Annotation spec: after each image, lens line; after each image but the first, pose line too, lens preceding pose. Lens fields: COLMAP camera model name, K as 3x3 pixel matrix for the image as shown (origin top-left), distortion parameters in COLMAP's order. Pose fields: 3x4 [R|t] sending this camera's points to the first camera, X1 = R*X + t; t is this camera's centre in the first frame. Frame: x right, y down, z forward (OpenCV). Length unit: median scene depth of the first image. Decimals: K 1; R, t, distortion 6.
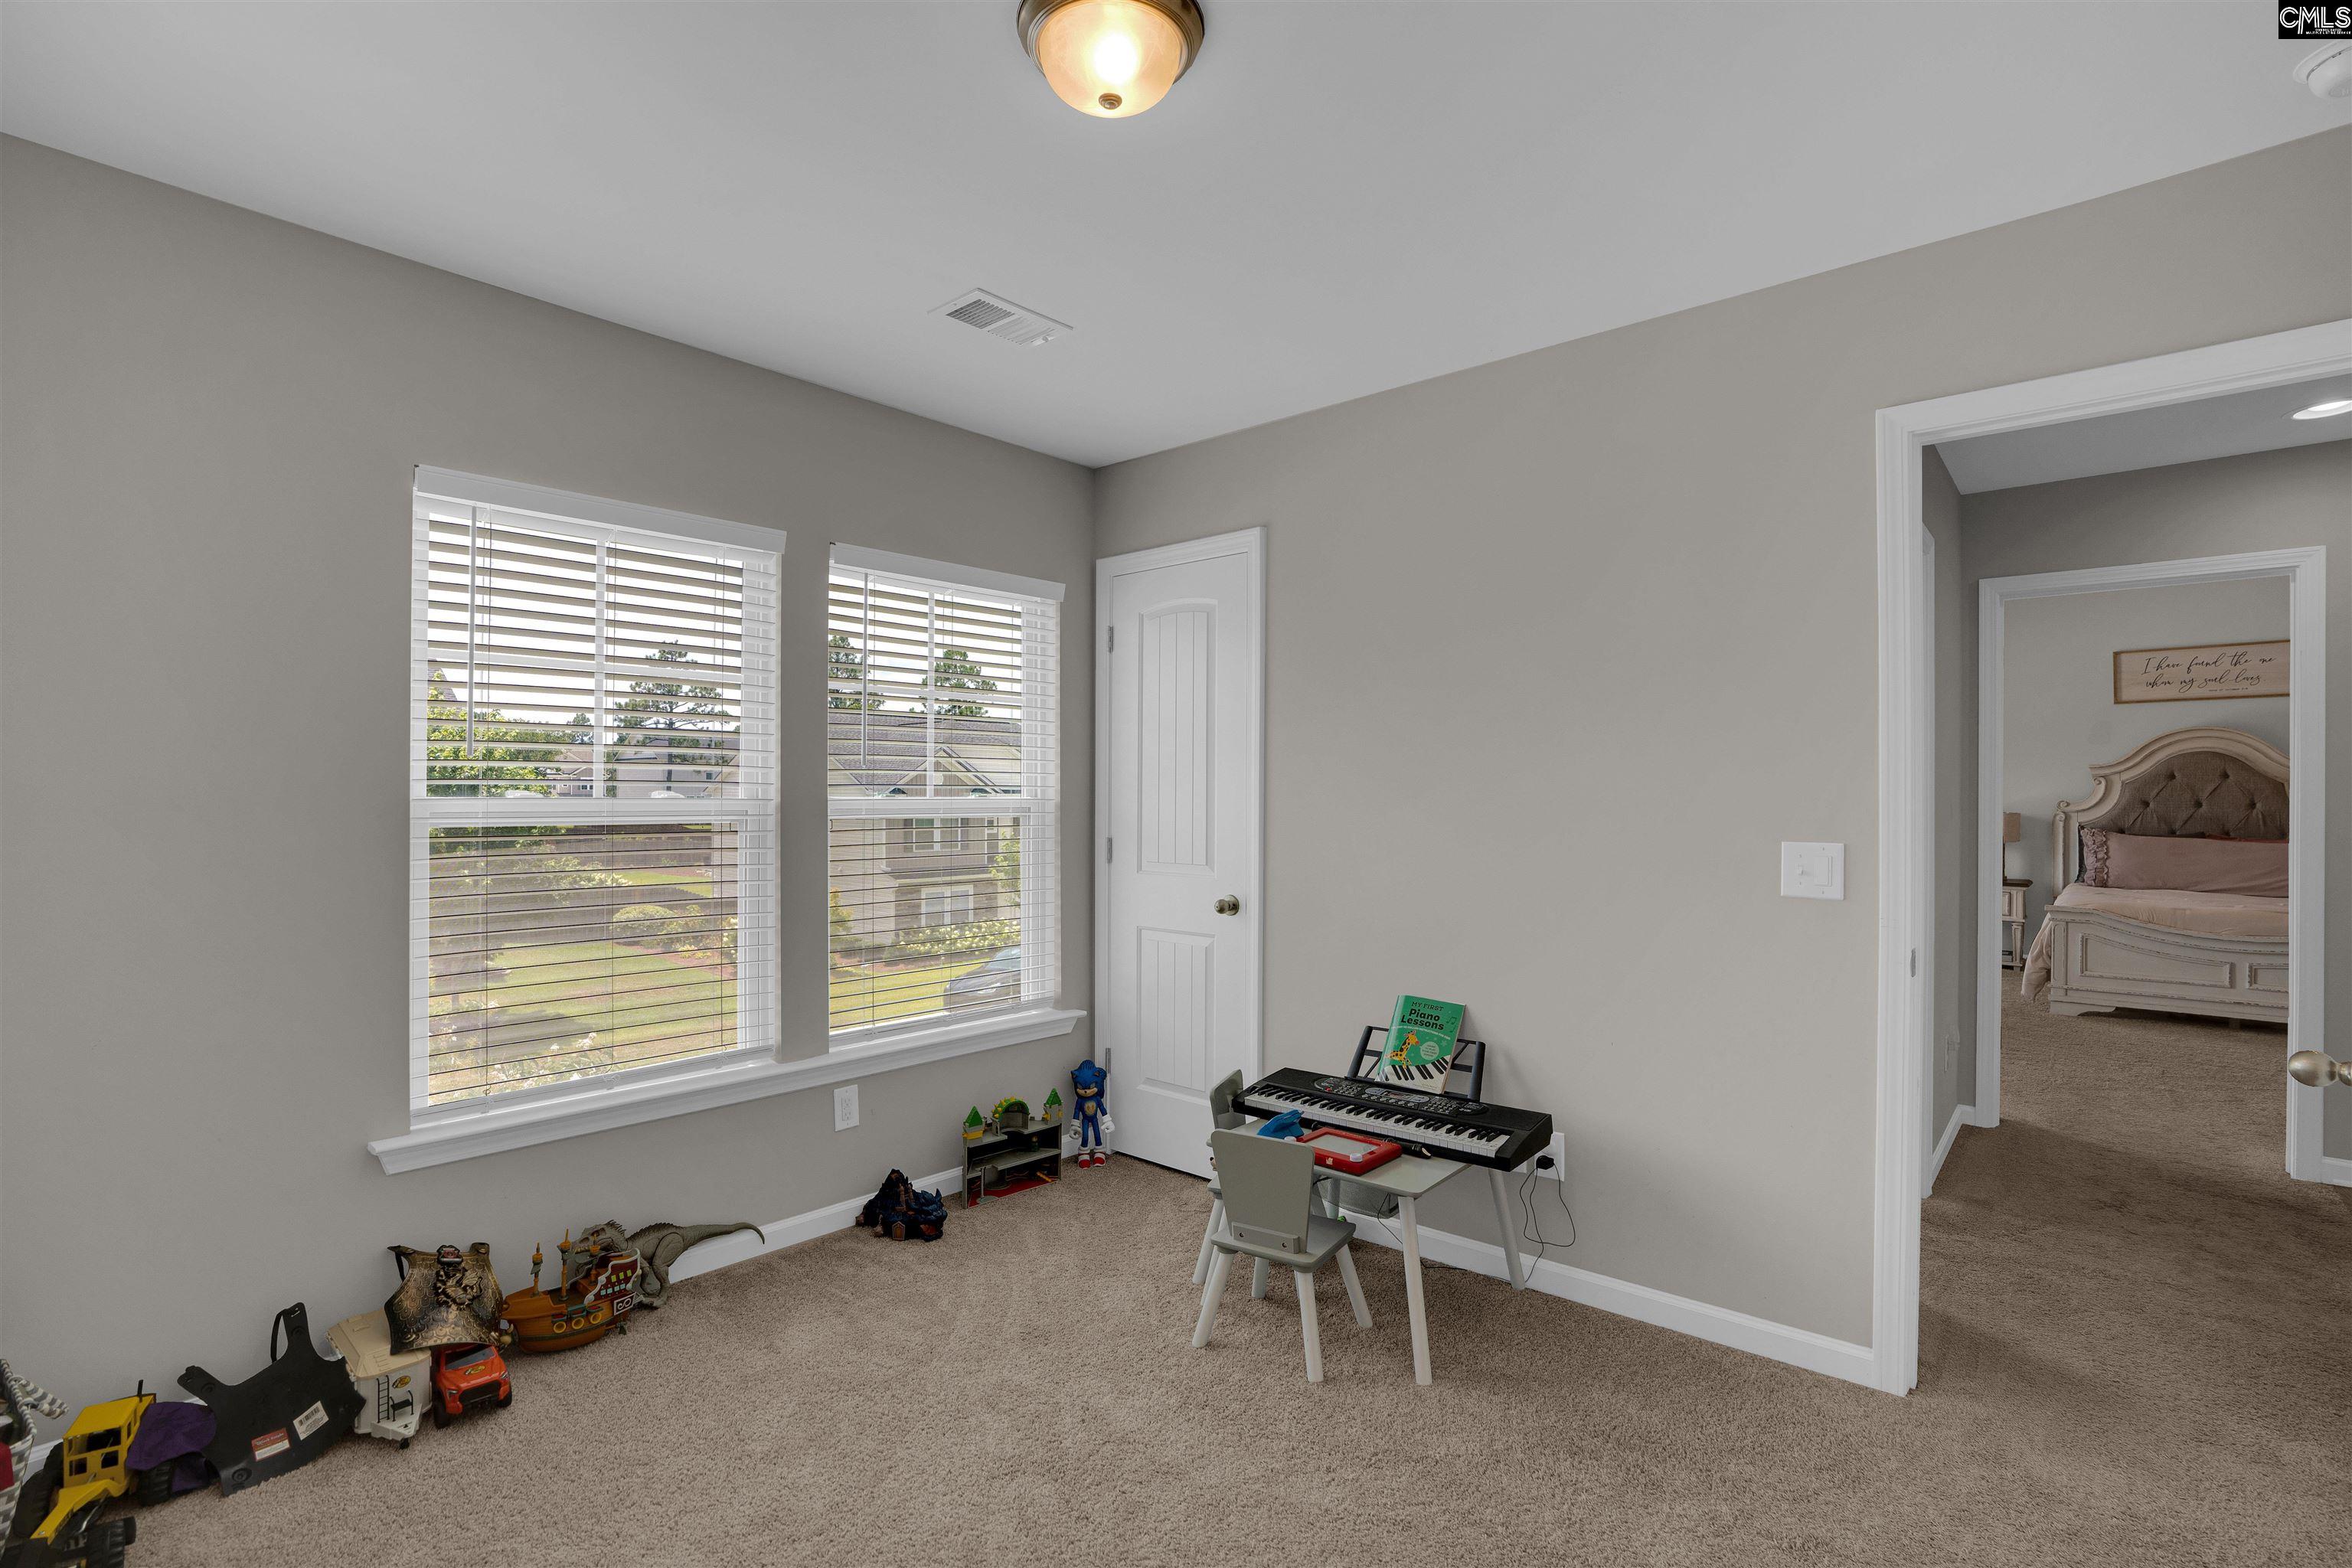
lens RADIAL K [[1090.9, 0, 1166.1], [0, 1090.9, 772.3], [0, 0, 1]] dist [-0.075013, 0.028219]
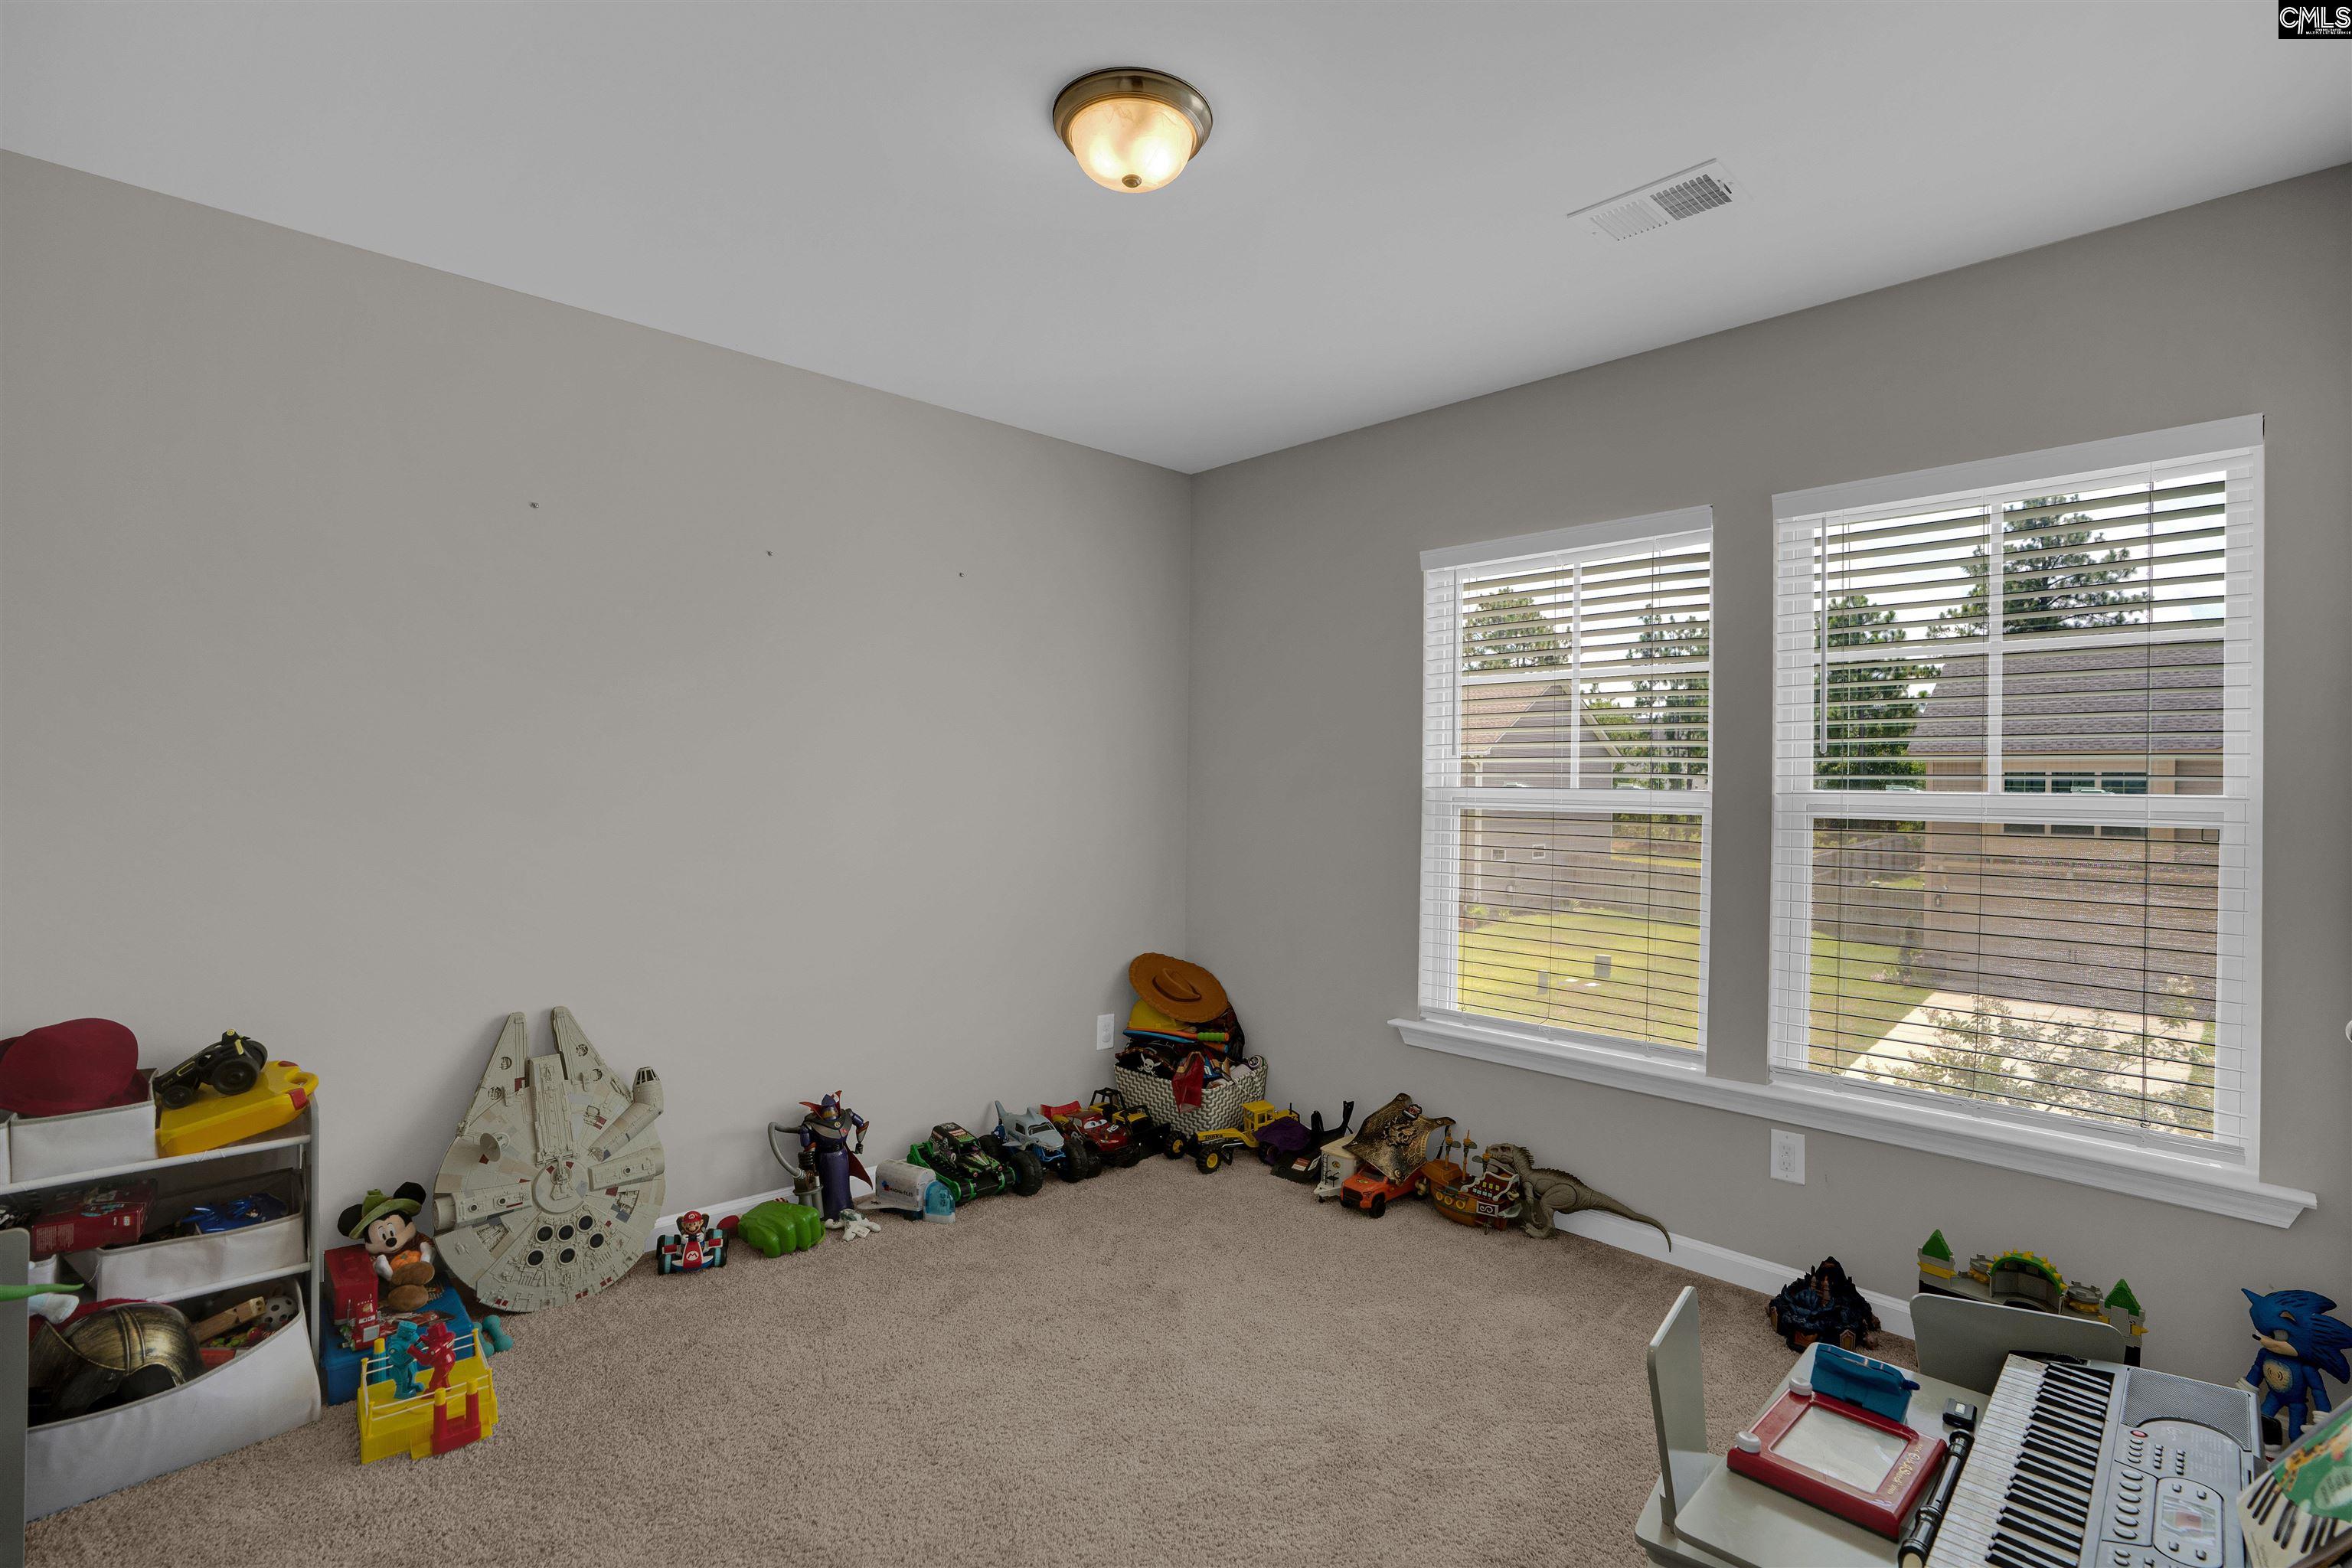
lens RADIAL K [[1090.9, 0, 1166.1], [0, 1090.9, 772.3], [0, 0, 1]] dist [-0.075013, 0.028219]
pose [[-0.082115, -0.008181, -0.996589, 0.607374], [0.006724, 0.999939, -0.008763, 0.014250], [0.996600, -0.007420, -0.082055, 0.617079]]
